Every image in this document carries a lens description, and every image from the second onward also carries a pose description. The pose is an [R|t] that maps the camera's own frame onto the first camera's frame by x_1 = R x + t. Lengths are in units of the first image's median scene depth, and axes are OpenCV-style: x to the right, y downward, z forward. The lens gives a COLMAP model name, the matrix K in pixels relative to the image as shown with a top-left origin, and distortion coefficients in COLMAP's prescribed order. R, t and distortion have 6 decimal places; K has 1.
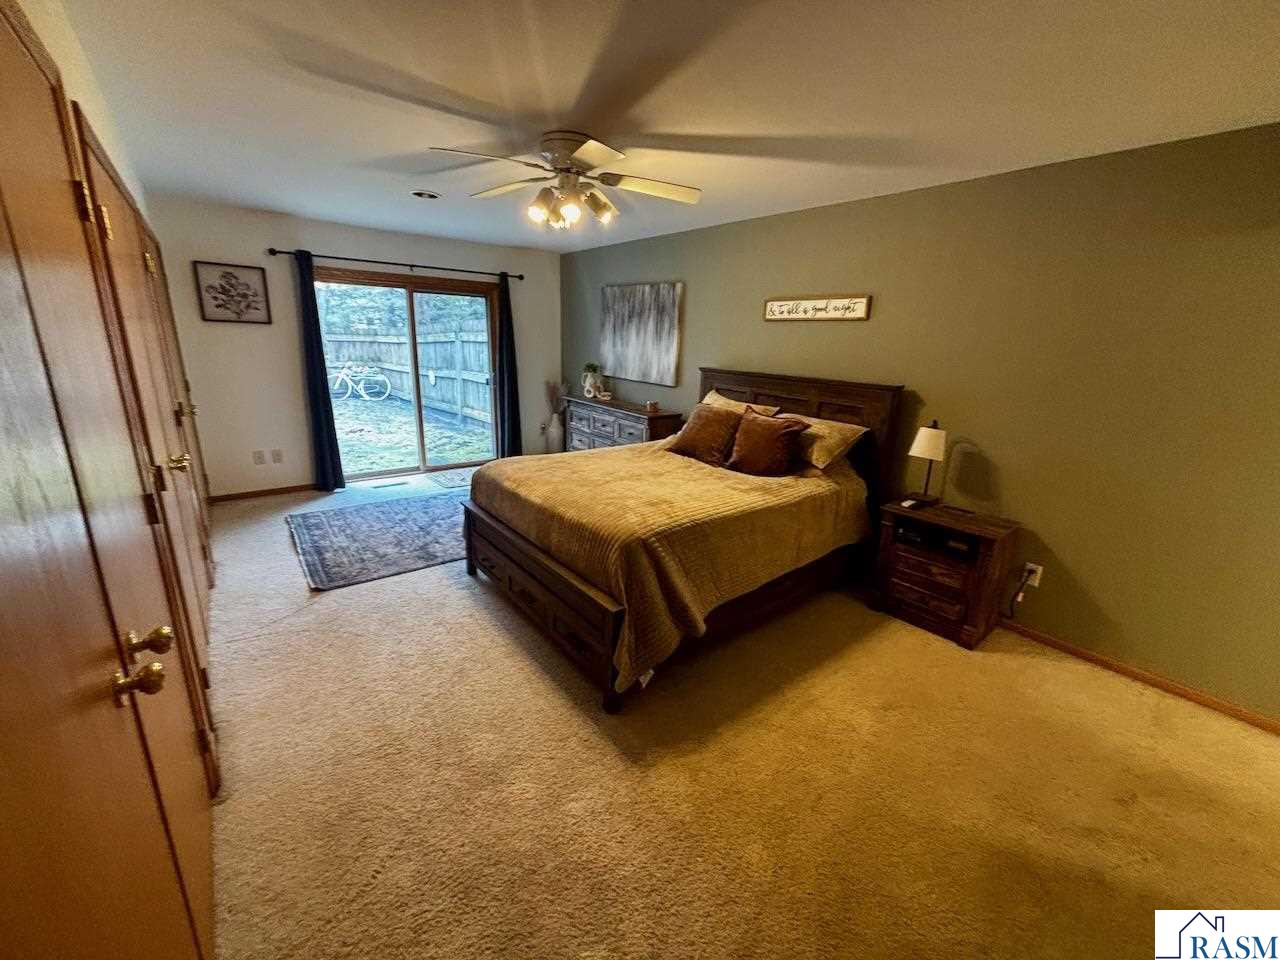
lens RADIAL K [[511.3, 0, 640.2], [0, 511.3, 477.8], [0, 0, 1]] dist [0.000503, -0.000362]
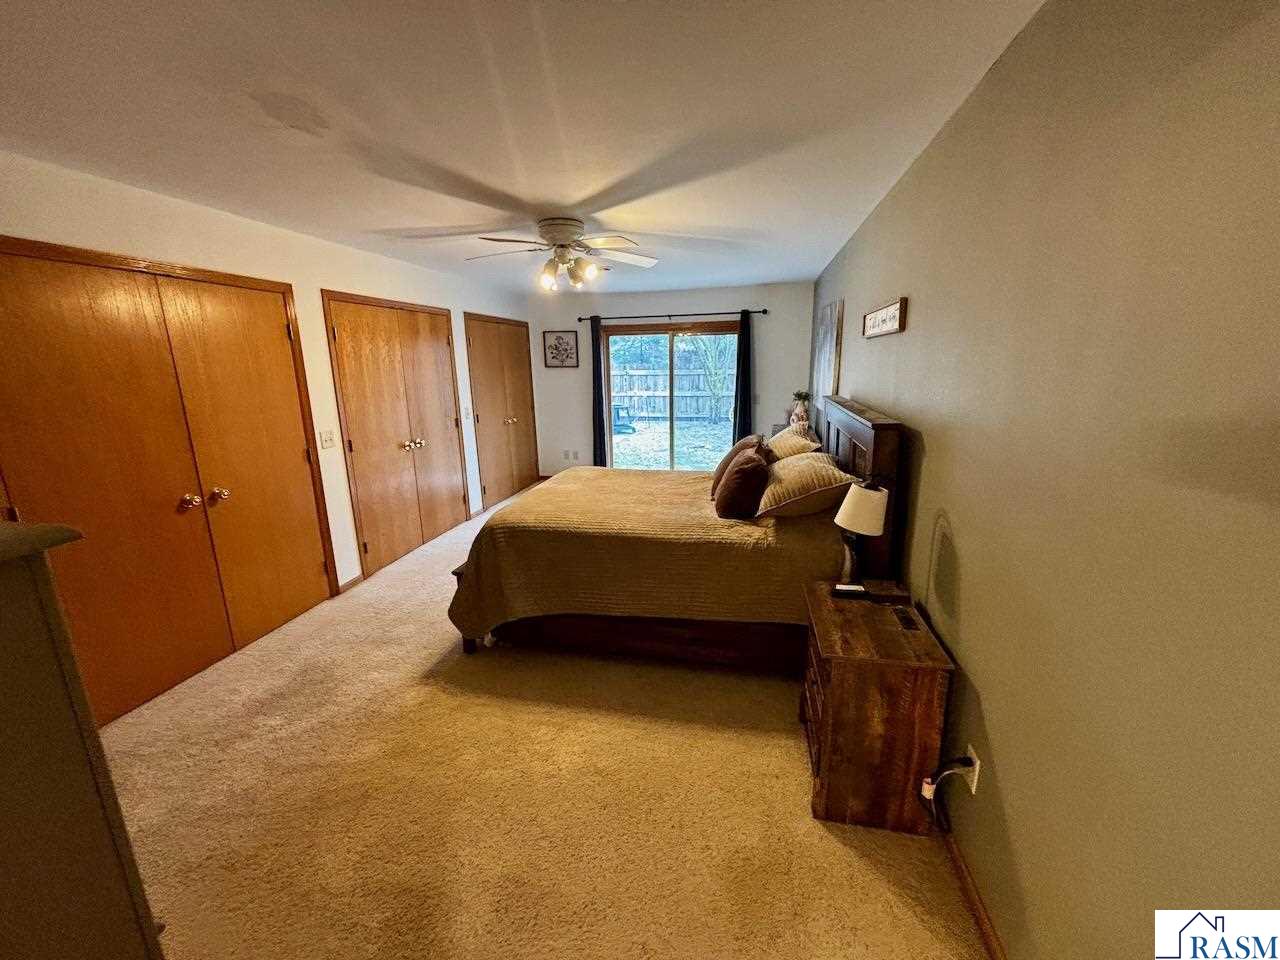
lens RADIAL K [[511.3, 0, 640.2], [0, 511.3, 477.8], [0, 0, 1]] dist [0.000503, -0.000362]
pose [[0.628750, 0.123572, -0.767726, 0.618438], [-0.169337, 0.985357, 0.019919, -0.044409], [0.758946, 0.117480, 0.640468, 0.230299]]
